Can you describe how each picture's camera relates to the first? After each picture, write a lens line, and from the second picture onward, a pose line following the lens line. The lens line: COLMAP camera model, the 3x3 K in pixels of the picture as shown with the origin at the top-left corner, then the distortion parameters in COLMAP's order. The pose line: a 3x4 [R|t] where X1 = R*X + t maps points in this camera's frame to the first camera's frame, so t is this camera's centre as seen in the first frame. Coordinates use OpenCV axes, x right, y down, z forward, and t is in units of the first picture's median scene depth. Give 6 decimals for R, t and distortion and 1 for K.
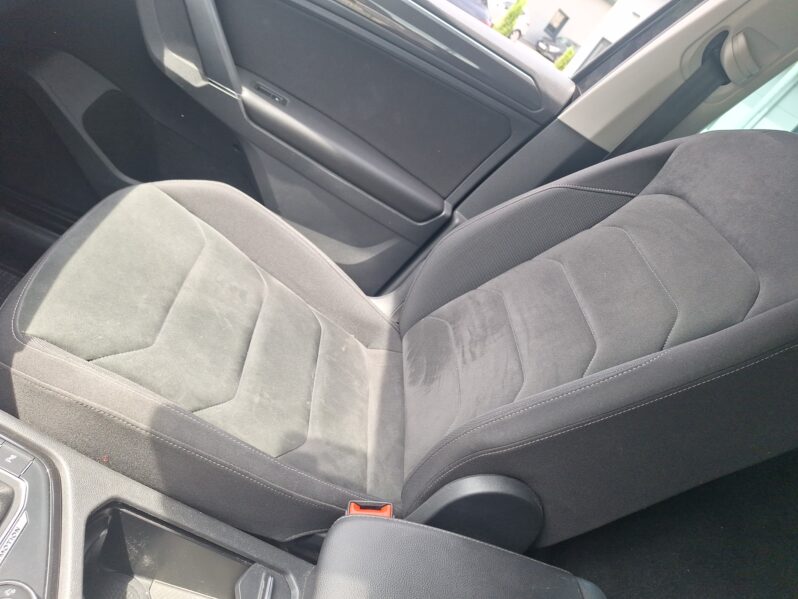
lens RADIAL K [[566.4, 0, 393.4], [0, 566.4, 303.5], [0, 0, 1]] dist [0.000473, -0.005340]
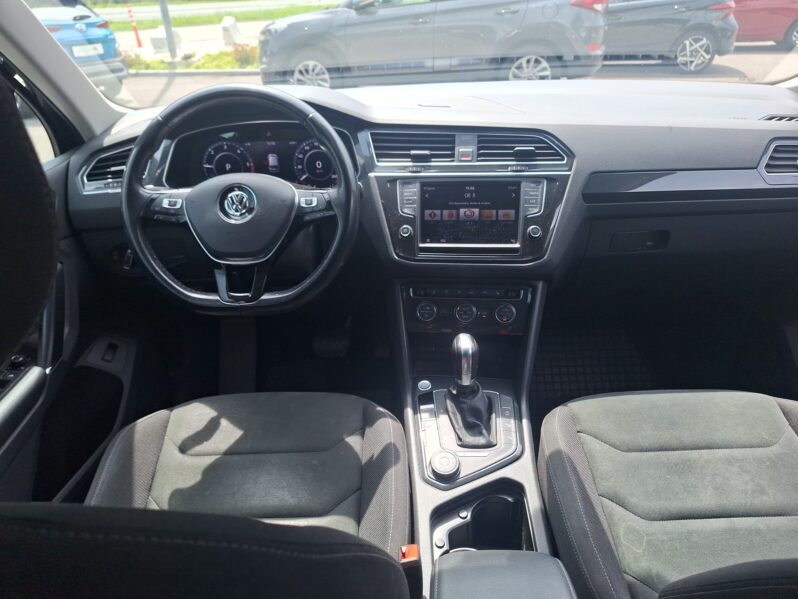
lens RADIAL K [[566.4, 0, 393.4], [0, 566.4, 303.5], [0, 0, 1]] dist [0.000473, -0.005340]
pose [[-0.021265, -0.010149, -0.999722, 1.217302], [-0.528711, 0.848798, 0.002629, 0.072613], [0.848535, 0.528620, -0.023416, 0.388473]]
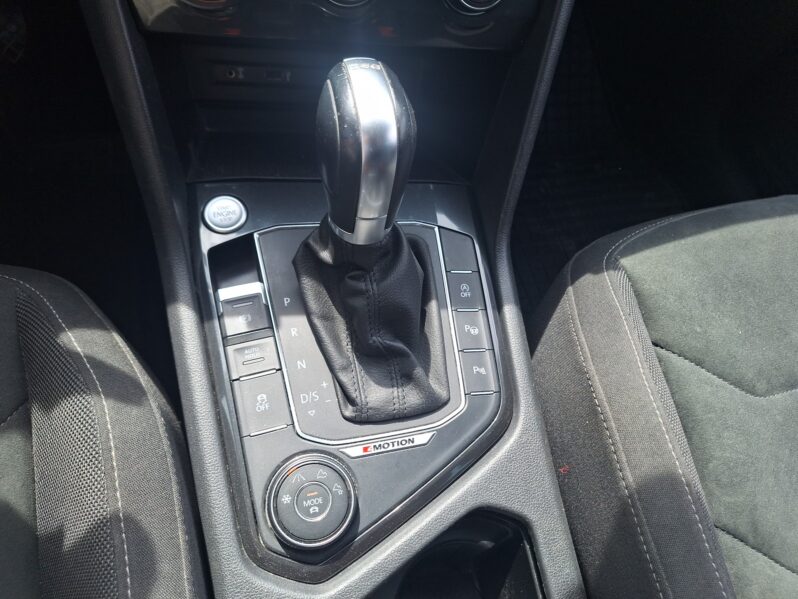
lens RADIAL K [[566.4, 0, 393.4], [0, 566.4, 303.5], [0, 0, 1]] dist [0.000473, -0.005340]
pose [[0.285974, 0.505681, -0.813944, -0.129443], [-0.556616, 0.779083, 0.288459, 0.047216], [0.779998, 0.370563, 0.504268, 0.443712]]
